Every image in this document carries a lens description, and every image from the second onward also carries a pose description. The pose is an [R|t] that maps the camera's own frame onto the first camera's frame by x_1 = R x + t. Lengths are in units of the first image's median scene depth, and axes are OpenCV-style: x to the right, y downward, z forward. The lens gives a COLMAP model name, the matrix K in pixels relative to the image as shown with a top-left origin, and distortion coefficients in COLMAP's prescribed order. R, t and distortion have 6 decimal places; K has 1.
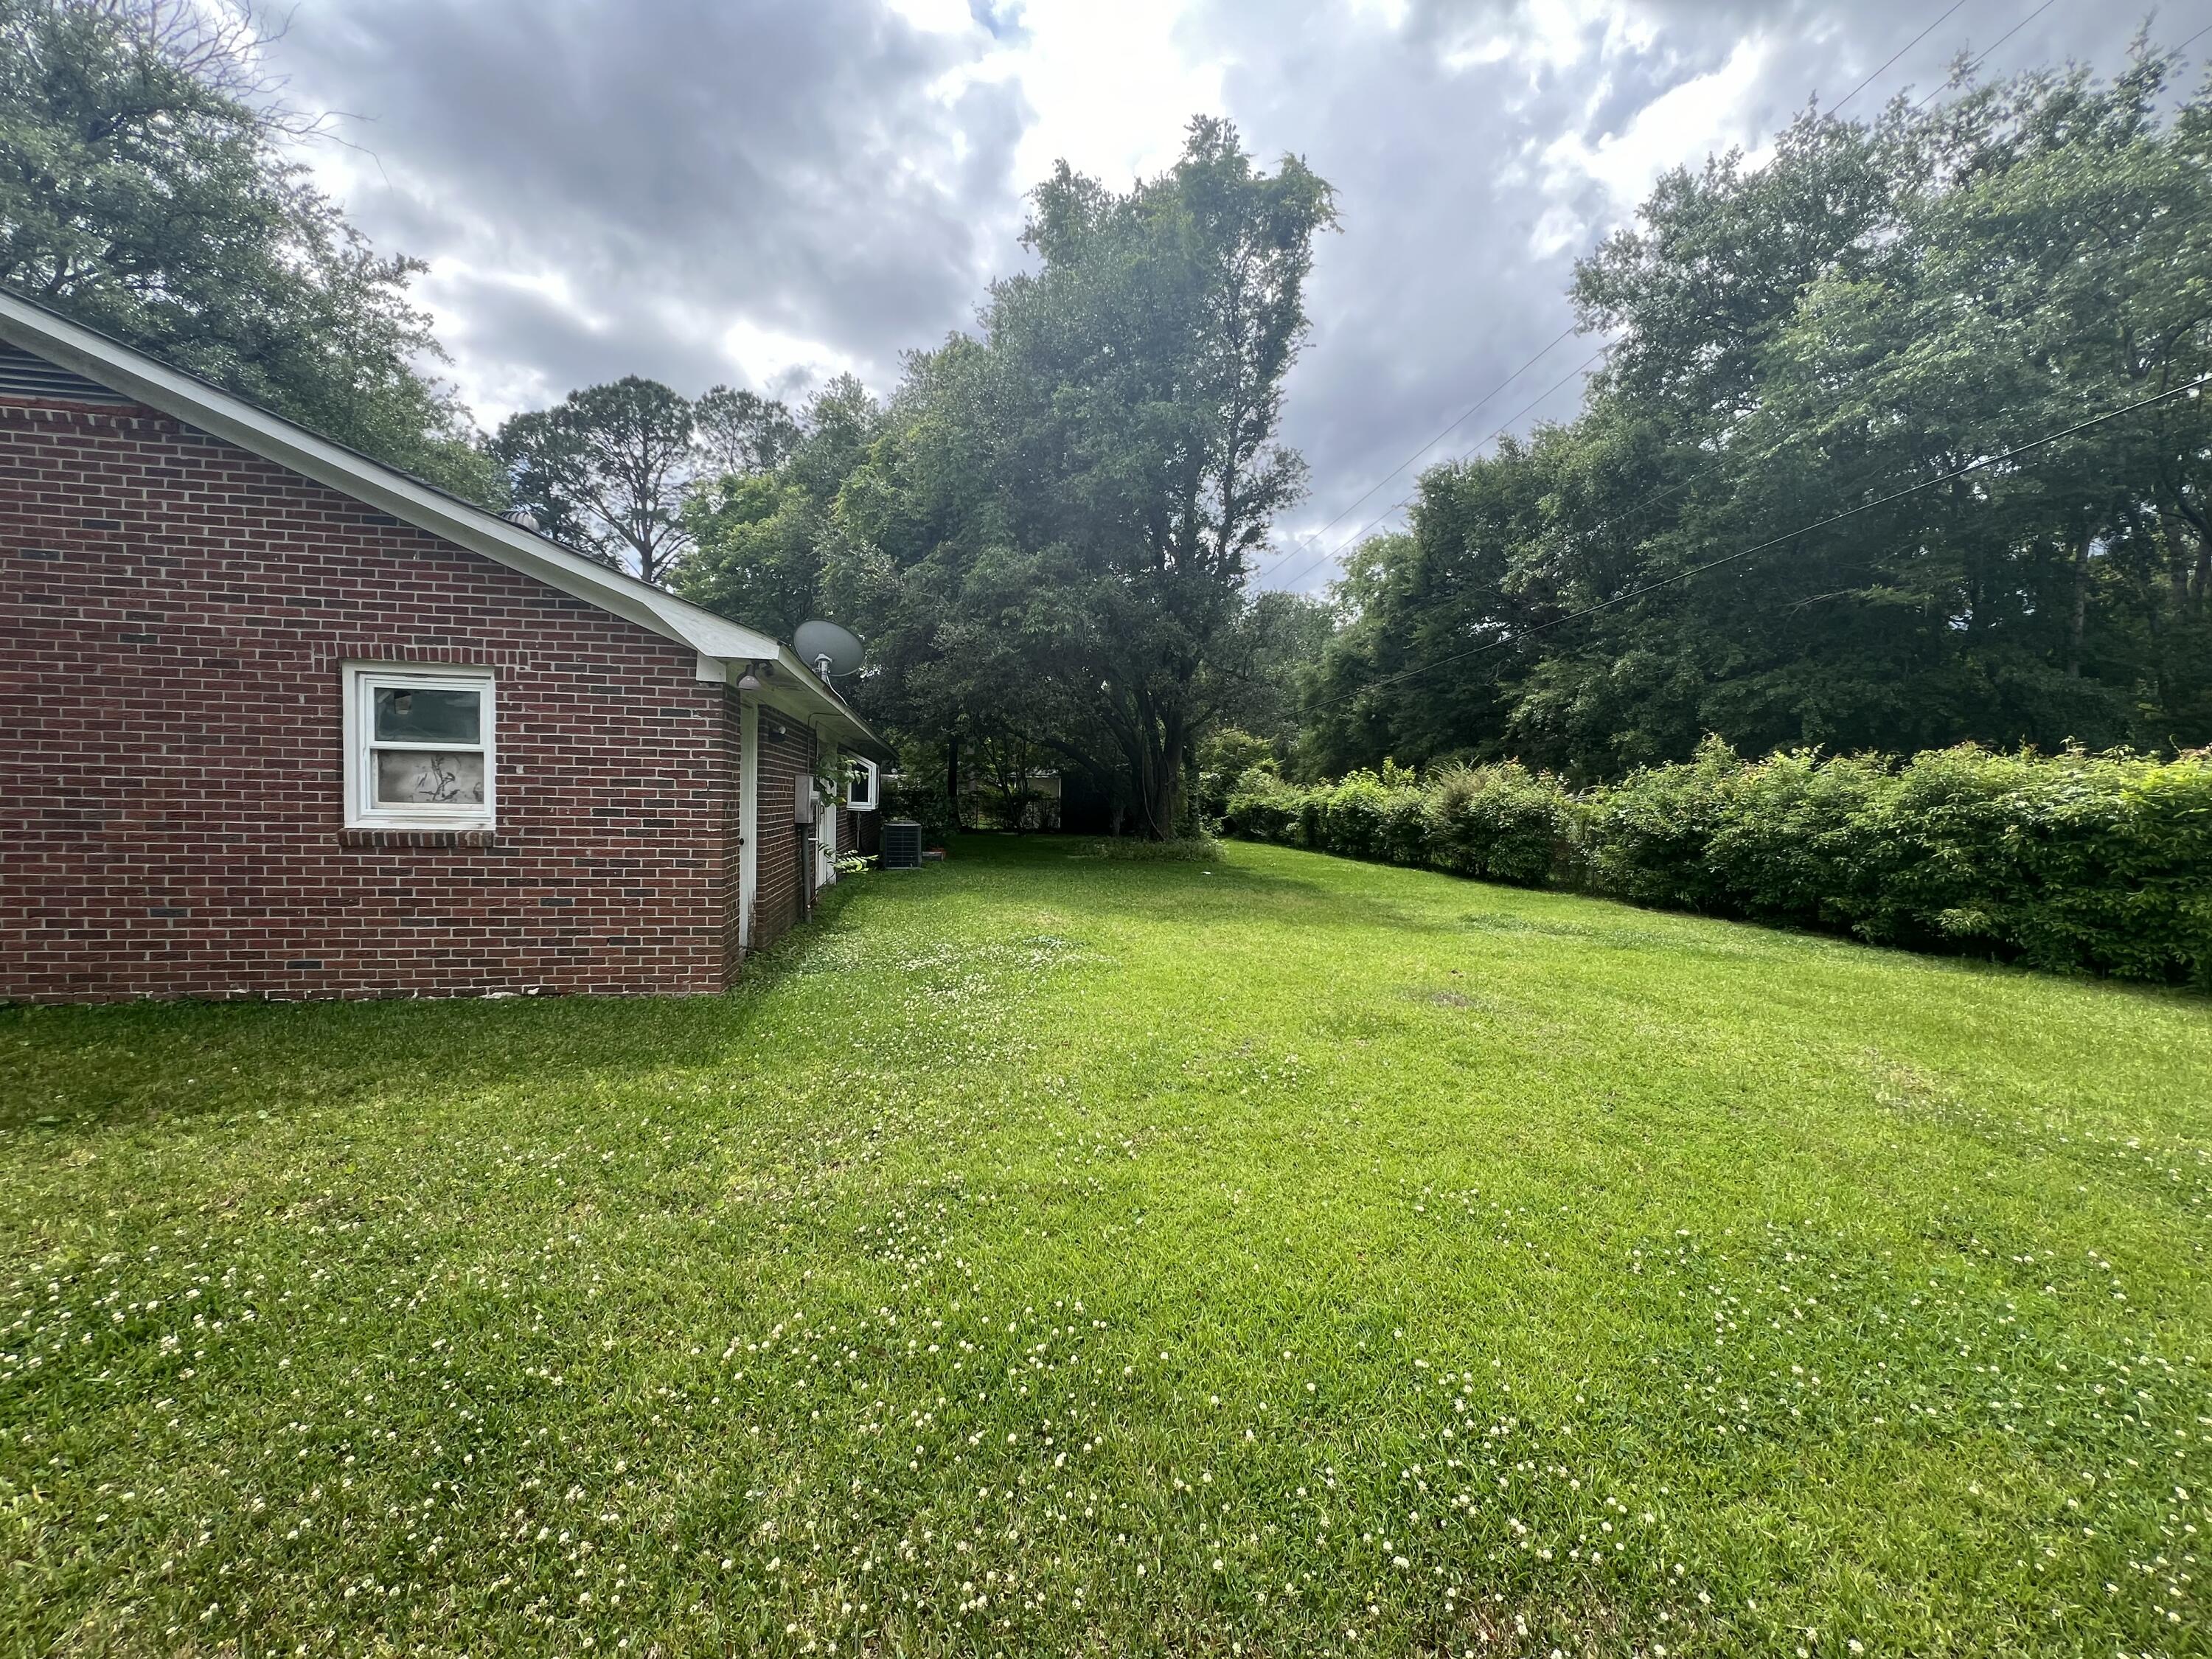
lens RADIAL K [[882.9, 0, 1106.0], [0, 882.9, 829.5], [0, 0, 1]] dist [-0.000524, -0.000223]
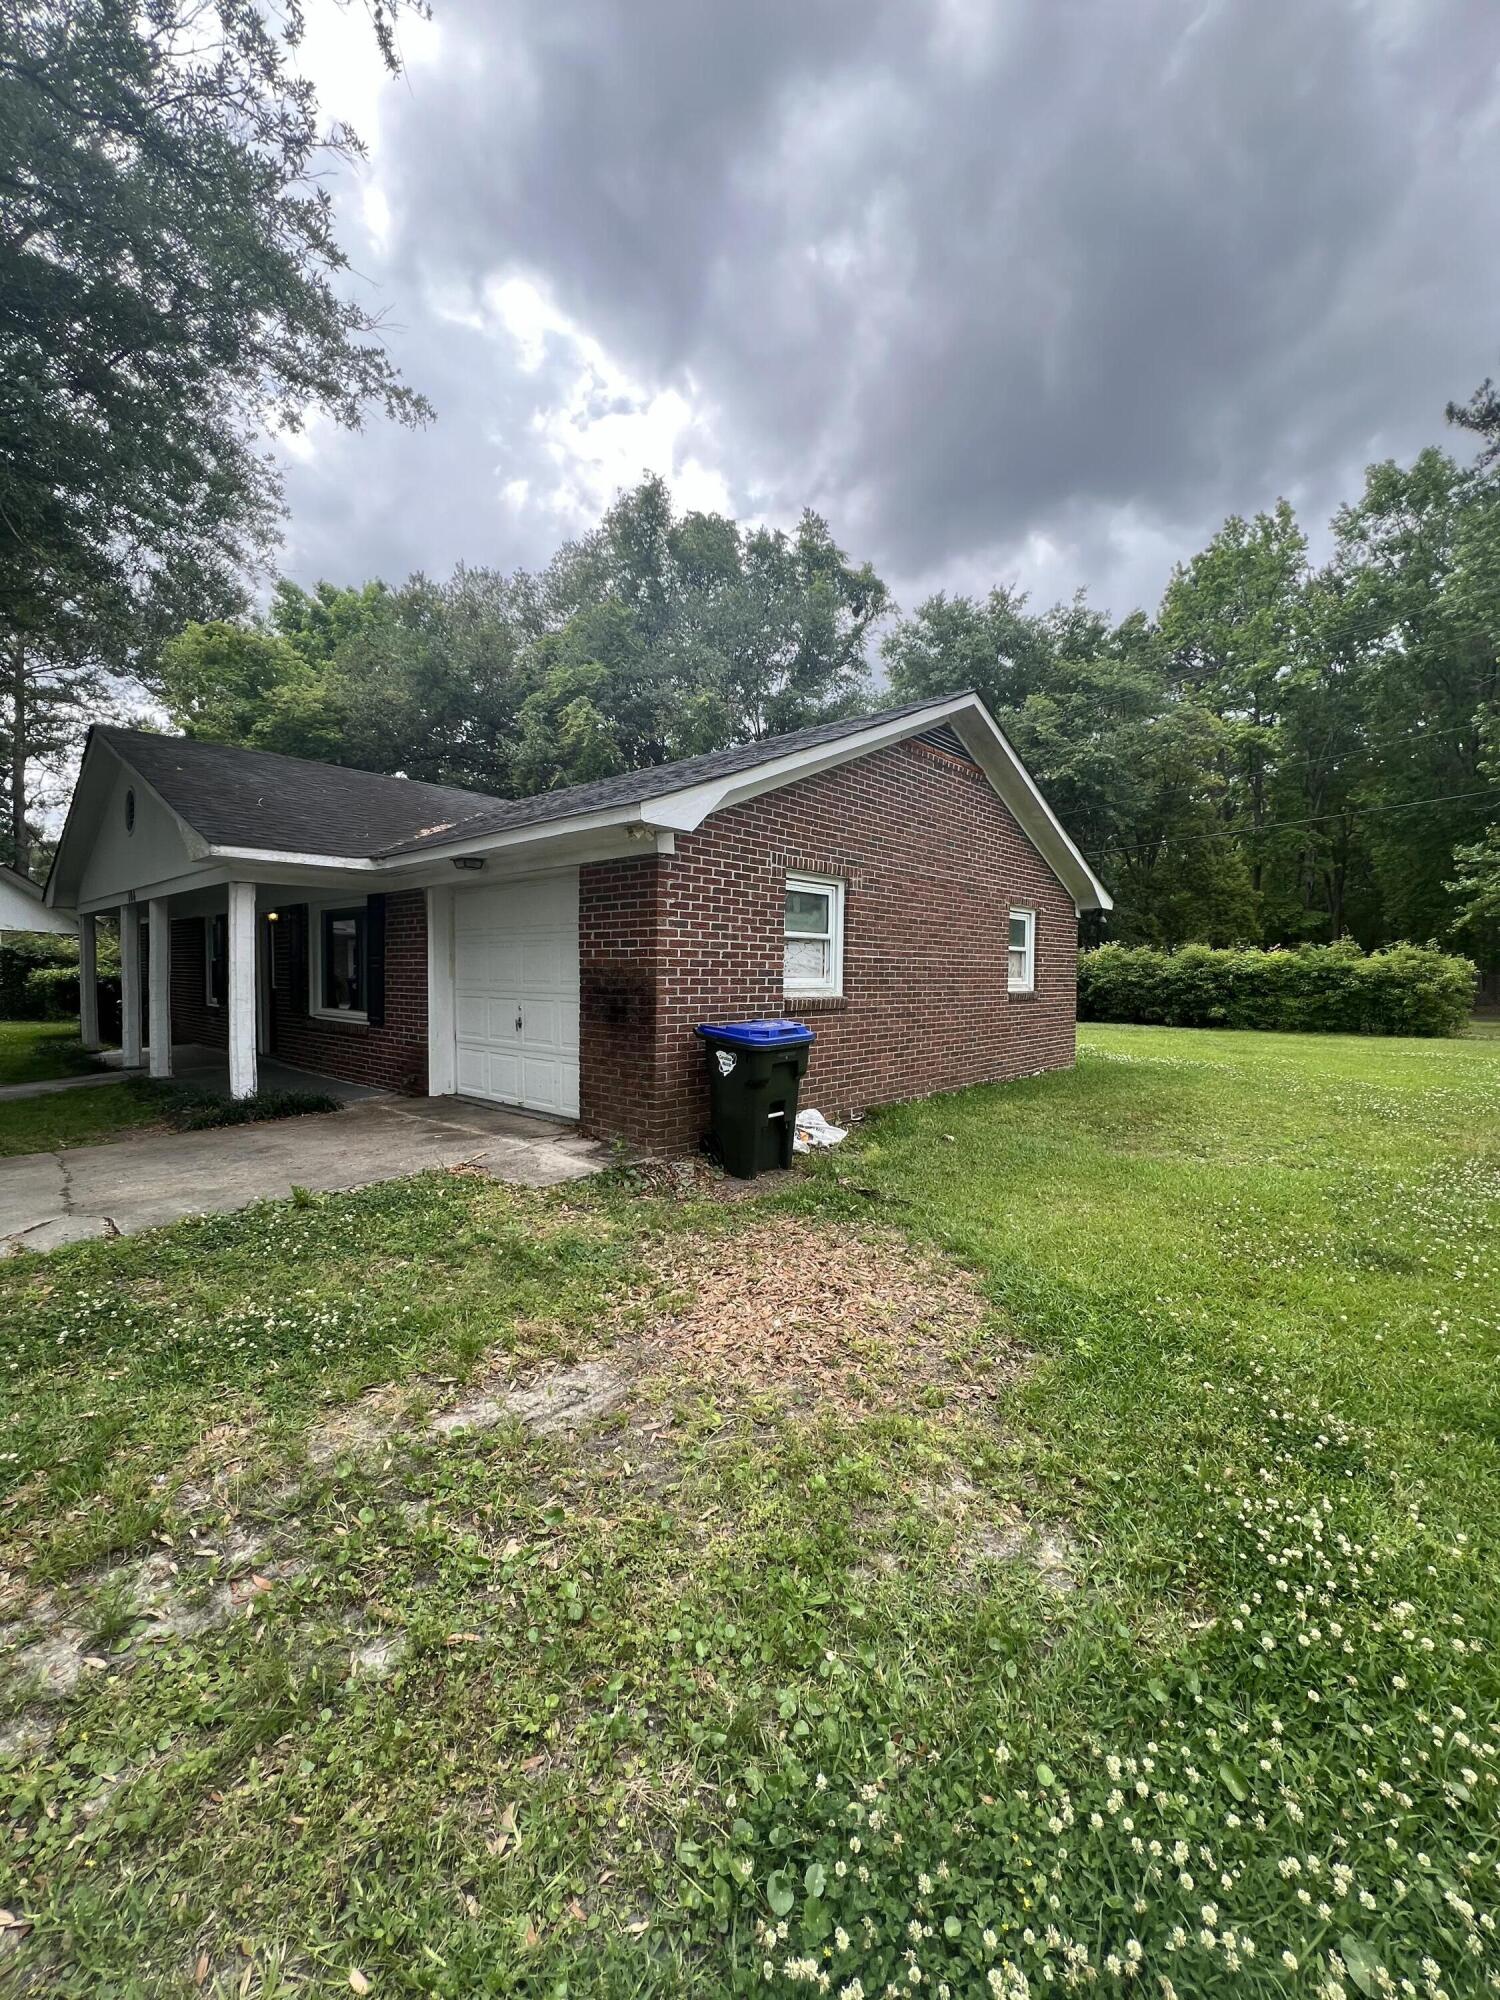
lens RADIAL K [[798.2, 0, 750.0], [0, 798.2, 1000.0], [0, 0, 1]] dist [-0.000524, -0.000223]
pose [[0.756415, -0.036841, 0.653054, -1.571482], [0.023349, 0.999297, 0.029329, -0.032512], [-0.653675, -0.006937, 0.756744, 0.130008]]
